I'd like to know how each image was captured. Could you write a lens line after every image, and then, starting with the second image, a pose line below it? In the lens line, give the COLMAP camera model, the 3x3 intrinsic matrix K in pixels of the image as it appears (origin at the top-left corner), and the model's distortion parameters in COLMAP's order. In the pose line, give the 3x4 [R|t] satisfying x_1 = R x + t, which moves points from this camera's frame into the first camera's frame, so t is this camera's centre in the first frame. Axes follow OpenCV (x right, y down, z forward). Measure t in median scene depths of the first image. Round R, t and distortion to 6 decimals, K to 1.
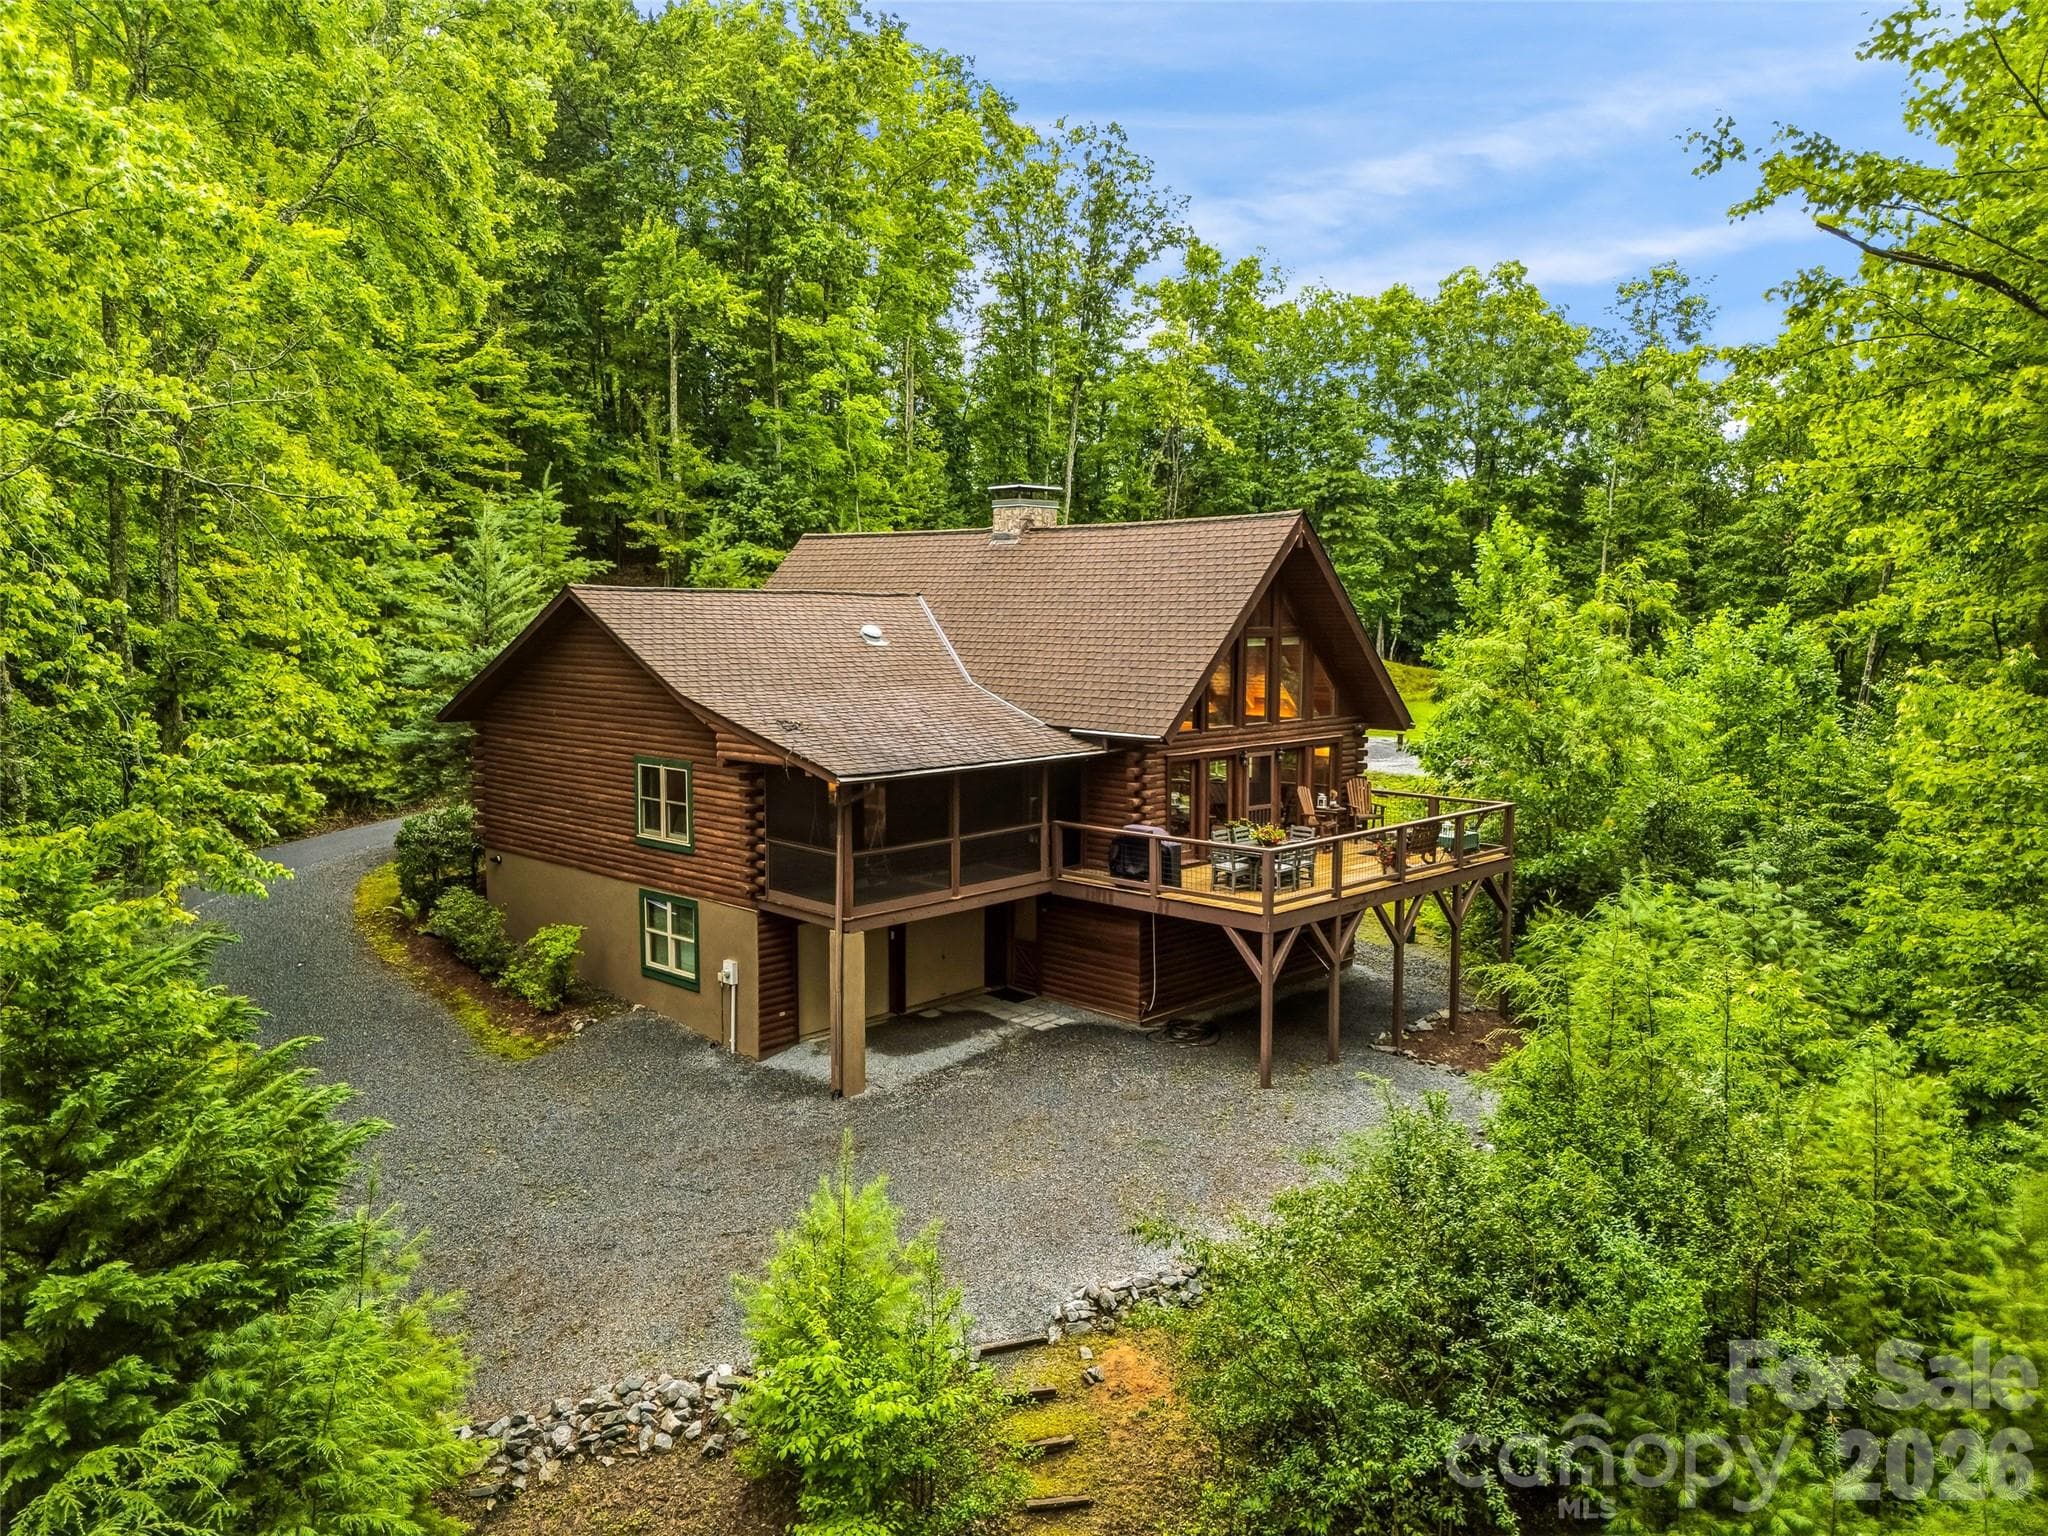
lens RADIAL K [[1467.2, 0, 1024.0], [0, 1467.2, 768.0], [0, 0, 1]] dist [0.036612, -0.004617]
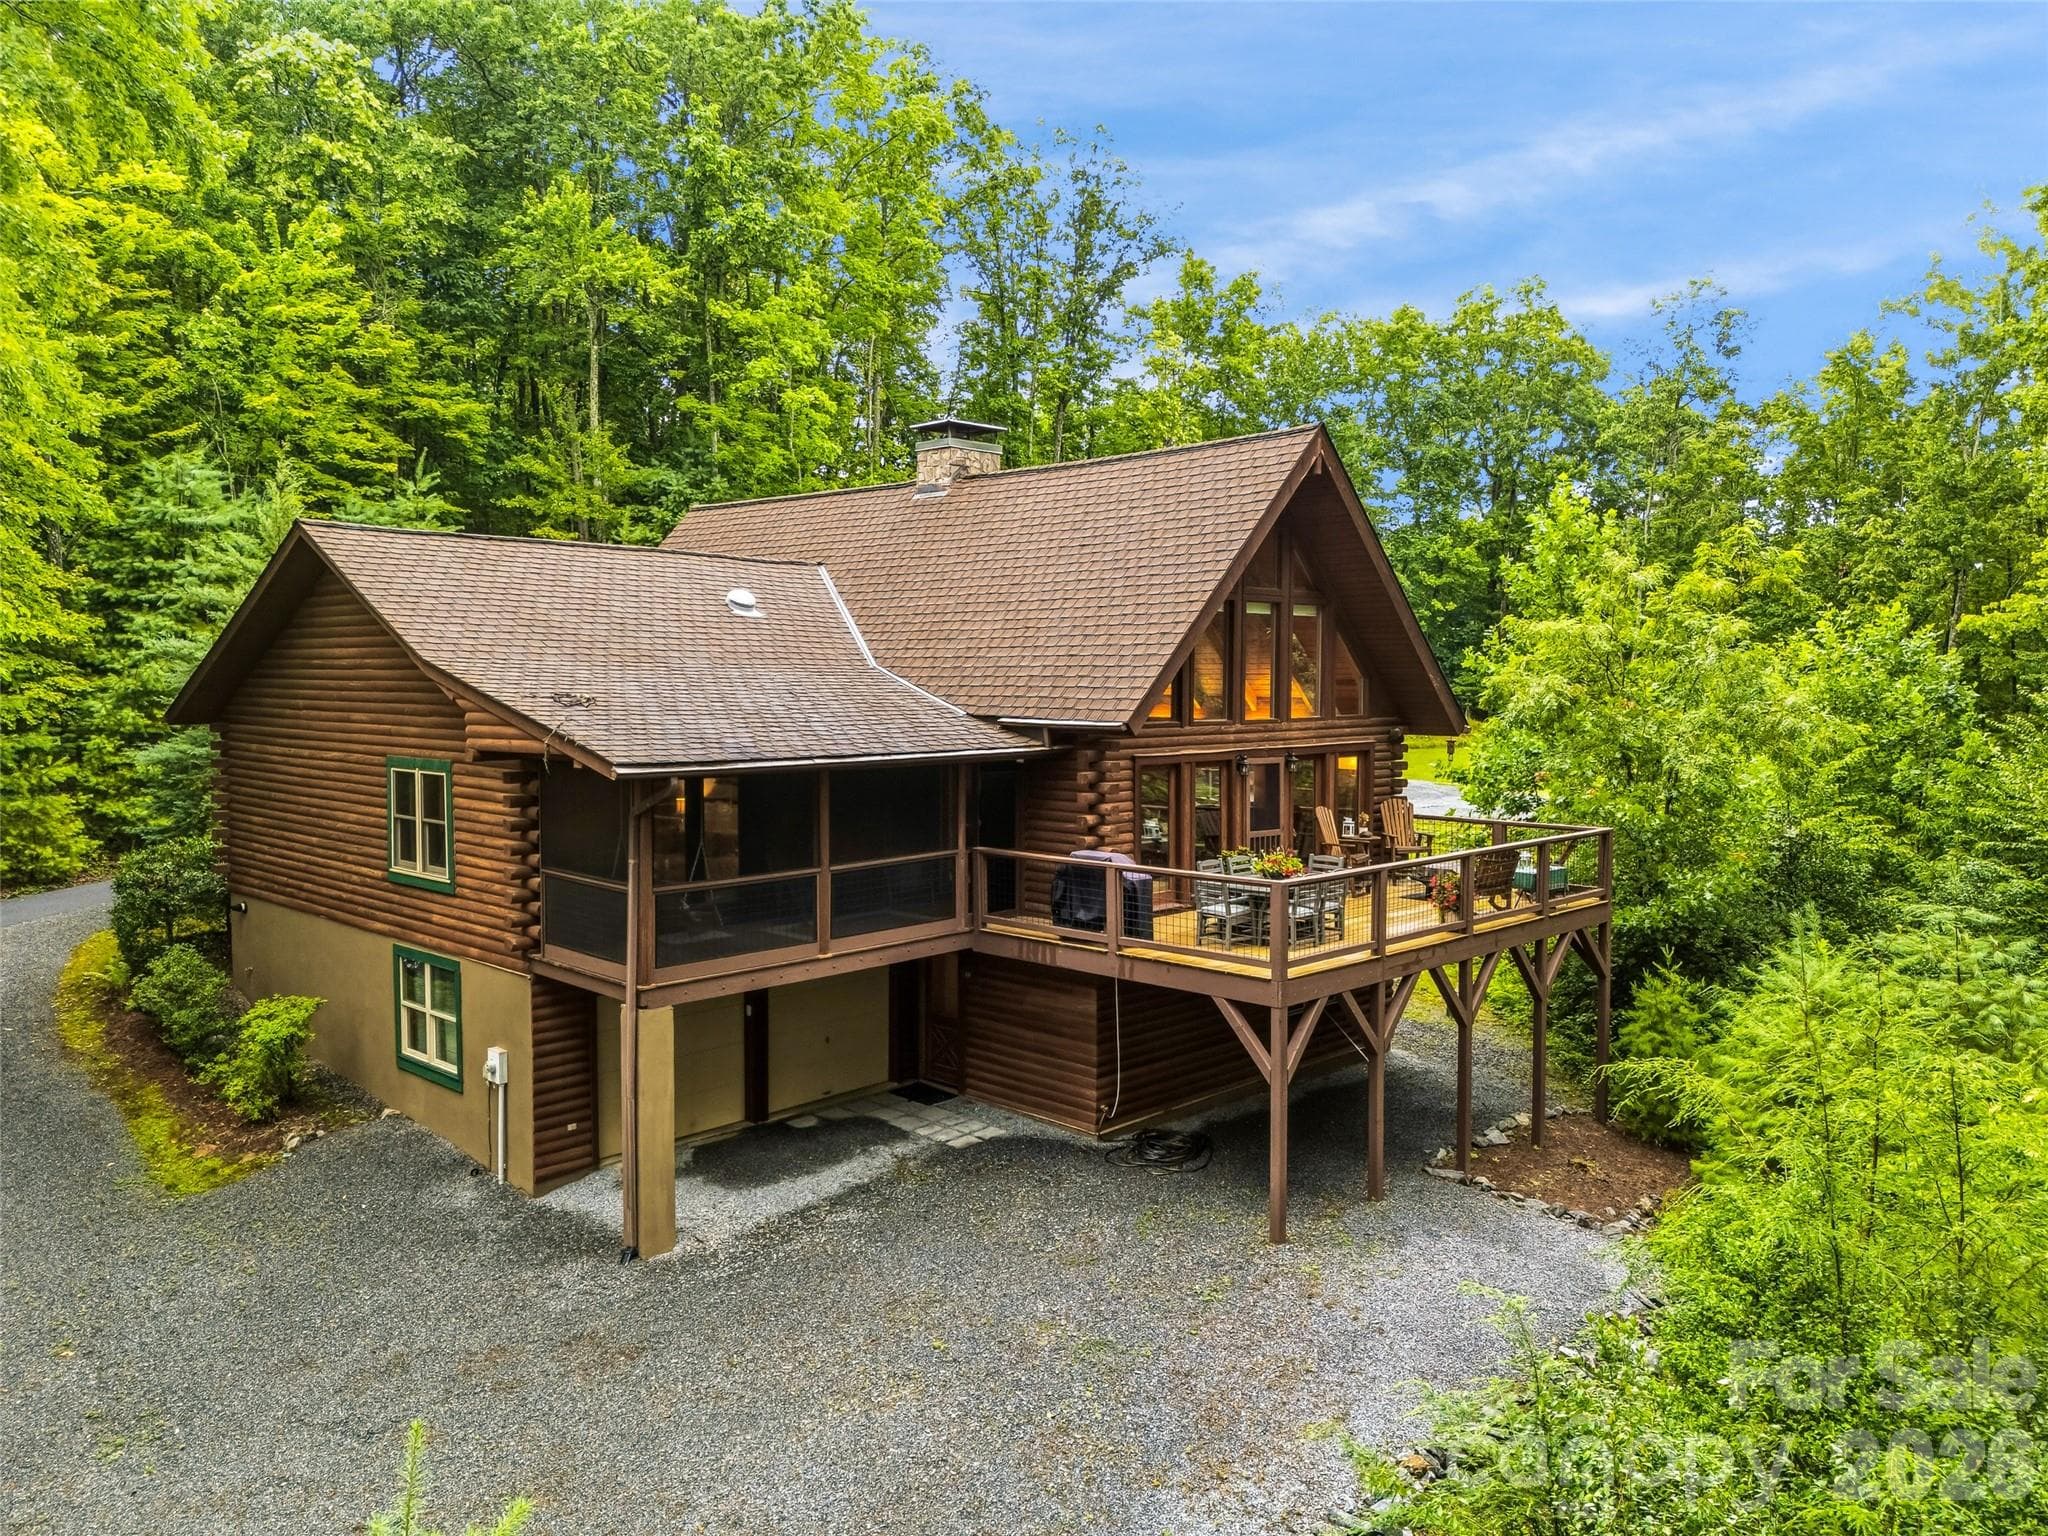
lens RADIAL K [[1467.2, 0, 1024.0], [0, 1467.2, 768.0], [0, 0, 1]] dist [0.036612, -0.004617]
pose [[0.999998, -0.000274, -0.001879, 0.040188], [0.000184, 0.998876, -0.047402, 0.027648], [0.001889, 0.047402, 0.998874, 0.256939]]
